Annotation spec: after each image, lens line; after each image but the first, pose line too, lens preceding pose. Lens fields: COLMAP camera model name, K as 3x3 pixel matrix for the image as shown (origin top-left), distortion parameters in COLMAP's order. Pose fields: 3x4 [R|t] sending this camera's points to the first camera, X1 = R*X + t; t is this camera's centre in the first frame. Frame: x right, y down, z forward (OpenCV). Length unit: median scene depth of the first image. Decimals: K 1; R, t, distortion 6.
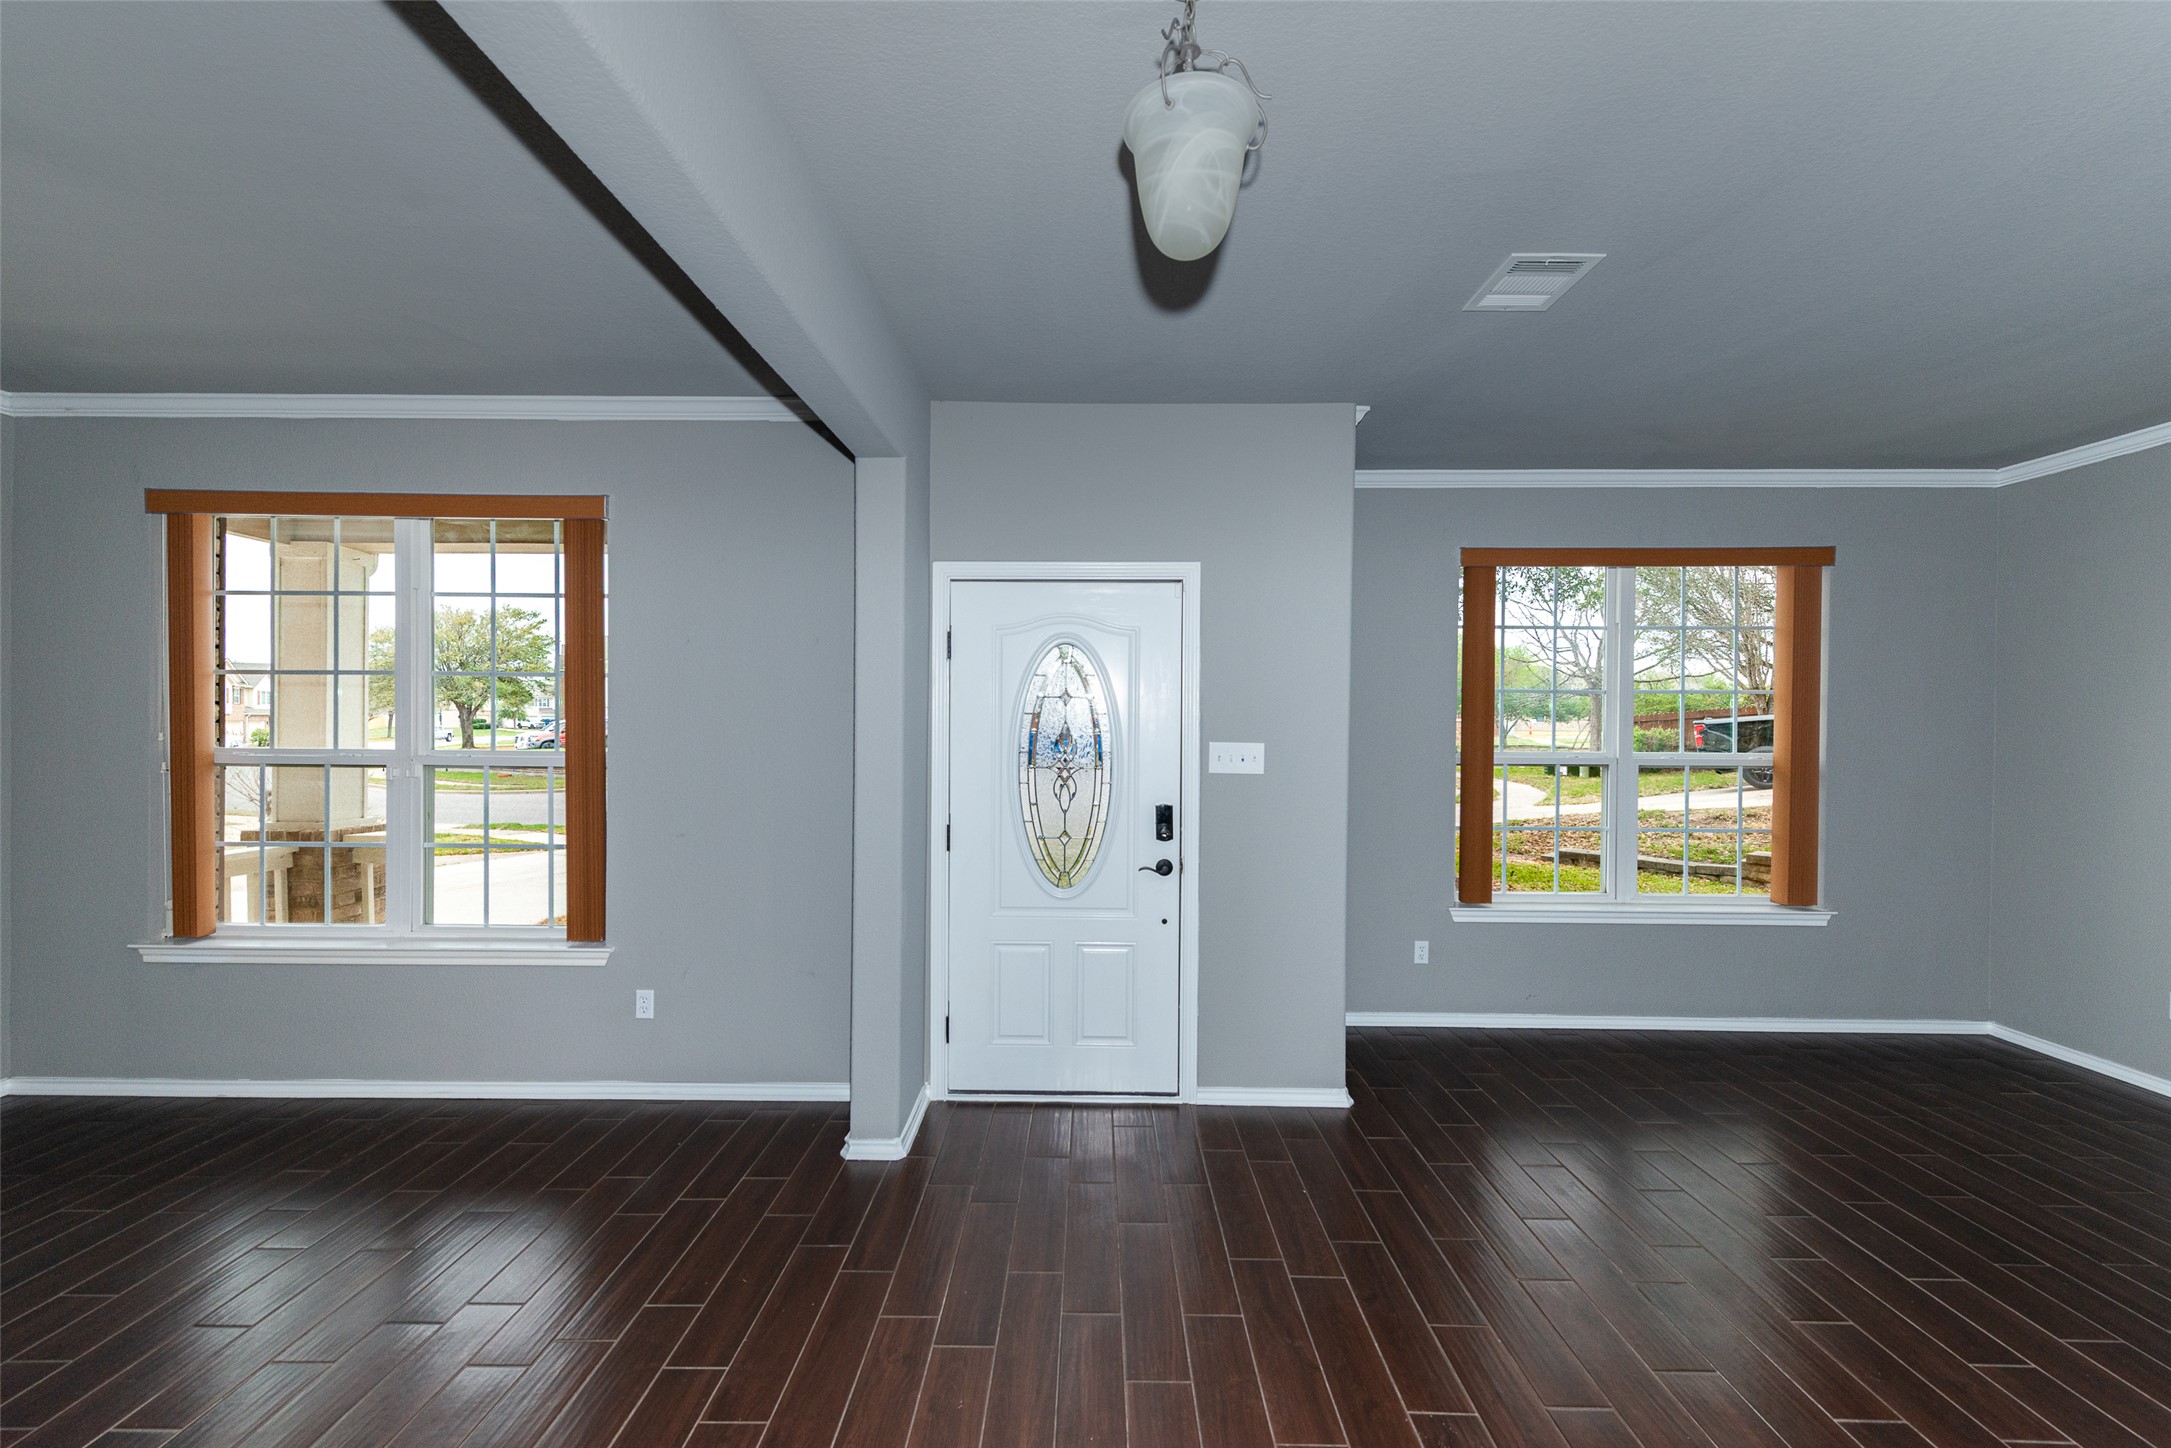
lens RADIAL K [[847.4, 0, 1083.1], [0, 847.4, 734.5], [0, 0, 1]] dist [0.001545, -0.000314]
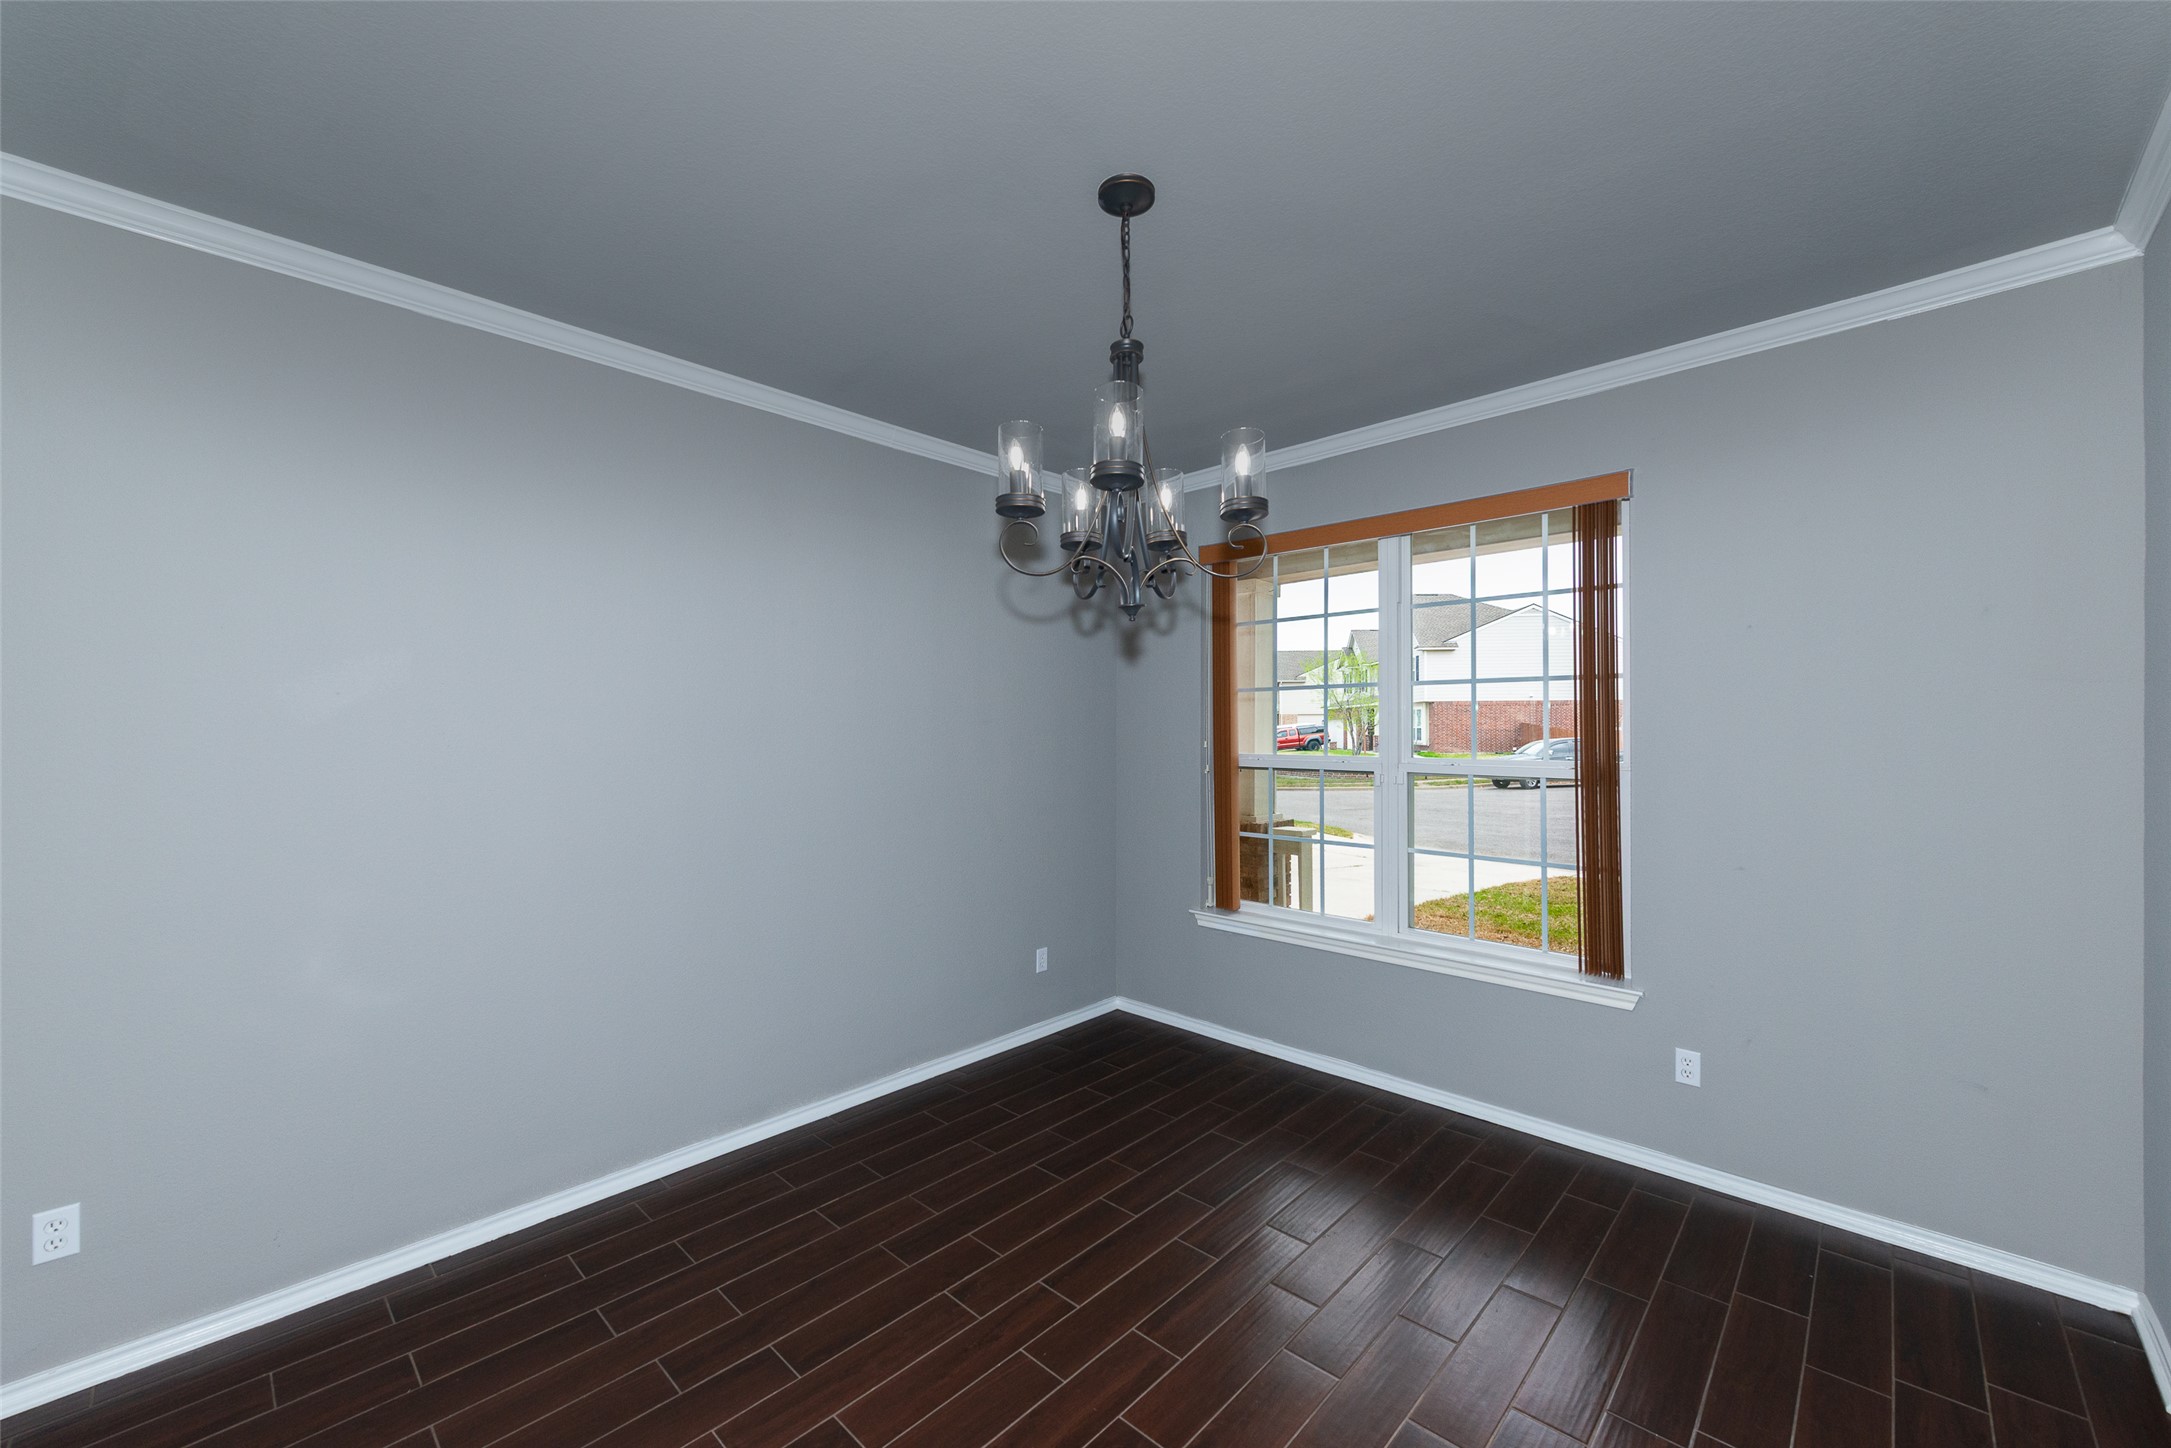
lens RADIAL K [[847.4, 0, 1095.0], [0, 847.4, 727.8], [0, 0, 1]] dist [0.001545, -0.000314]
pose [[0.724621, -0.010267, -0.689071, -0.362222], [-0.000208, 0.999886, -0.015118, -0.002735], [0.689147, 0.011098, 0.724536, -0.009812]]
